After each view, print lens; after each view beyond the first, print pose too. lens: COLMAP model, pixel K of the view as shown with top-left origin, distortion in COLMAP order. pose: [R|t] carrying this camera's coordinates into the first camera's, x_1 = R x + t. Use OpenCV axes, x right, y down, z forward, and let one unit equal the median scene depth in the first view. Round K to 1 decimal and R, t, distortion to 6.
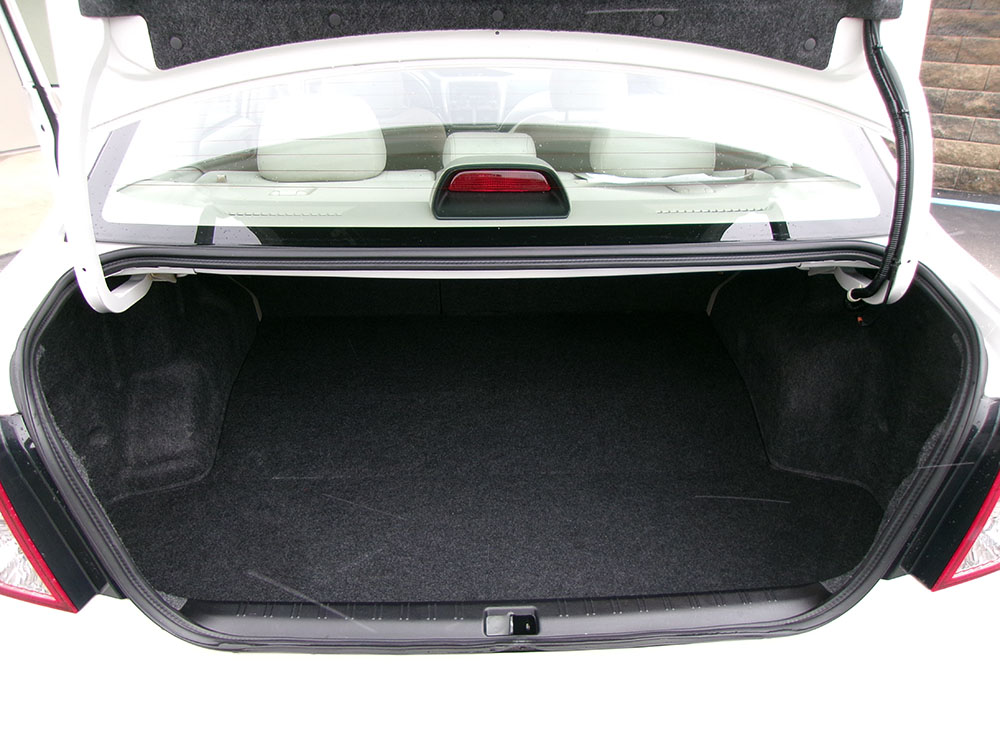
lens RADIAL K [[775.5, 0, 499.9], [0, 775.5, 372.1], [0, 0, 1]] dist [-0.014258, 0.032016]
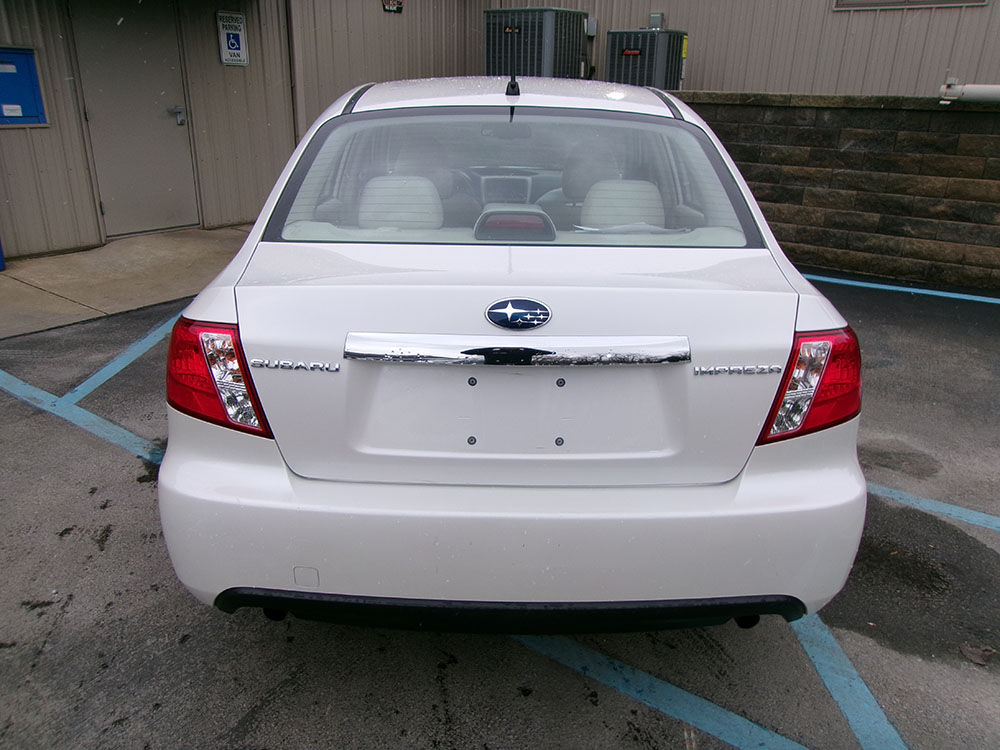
lens RADIAL K [[775.5, 0, 499.4], [0, 775.5, 373.2], [0, 0, 1]] dist [-0.014258, 0.032016]
pose [[0.998979, 0.023720, -0.038437, 0.007388], [-0.028593, 0.990886, -0.131637, 0.068943], [0.034964, 0.132601, 0.990553, -0.138001]]
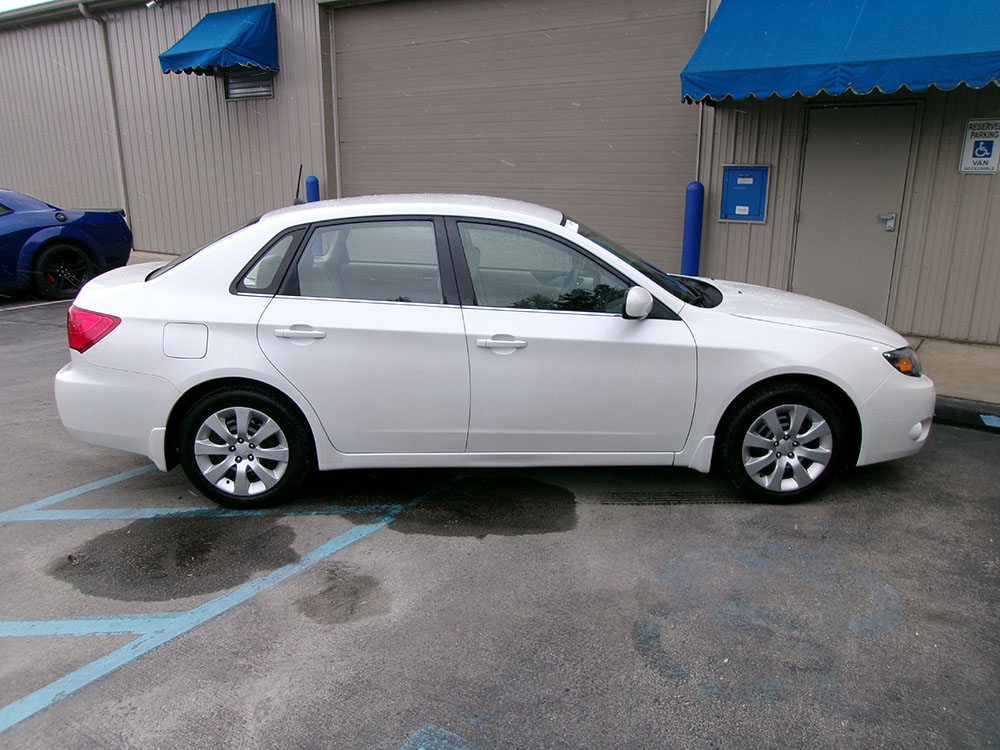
lens RADIAL K [[775.5, 0, 494.7], [0, 775.5, 379.8], [0, 0, 1]] dist [-0.014258, 0.032016]
pose [[-0.024582, 0.256660, -0.966189, 0.835185], [-0.472630, 0.848664, 0.237466, -0.290644], [0.880918, 0.462487, 0.100444, 0.481546]]
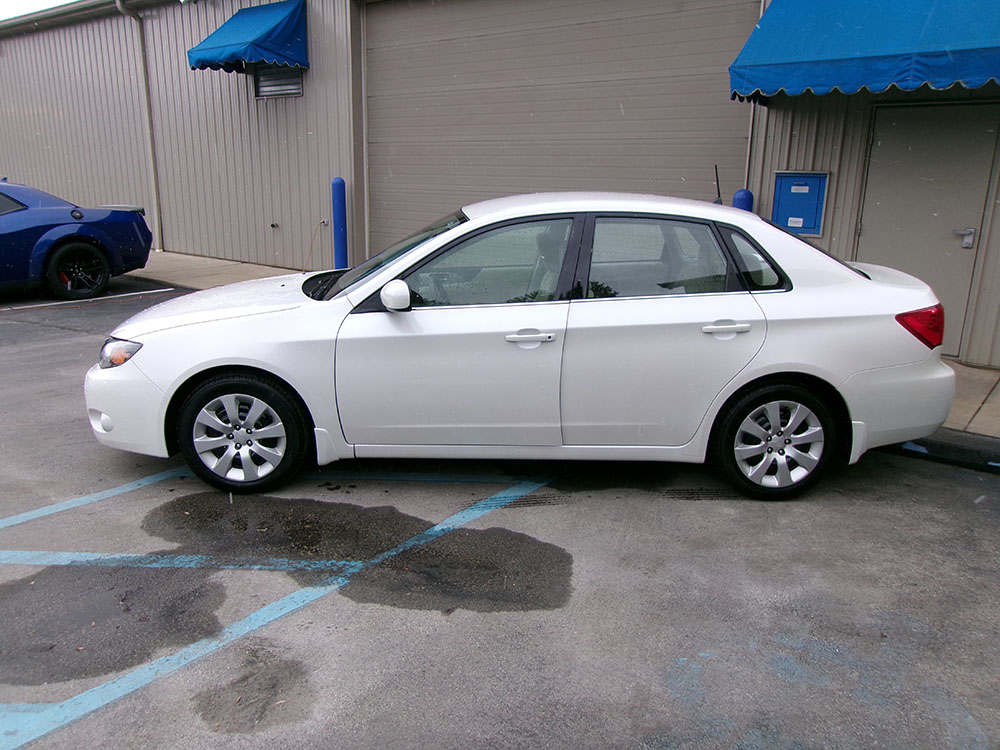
lens RADIAL K [[775.5, 0, 494.9], [0, 775.5, 380.8], [0, 0, 1]] dist [-0.014258, 0.032016]
pose [[-0.091393, 0.244838, -0.965247, 0.701435], [-0.486301, 0.834890, 0.257817, -0.302009], [0.868998, 0.492964, 0.042762, 0.528021]]
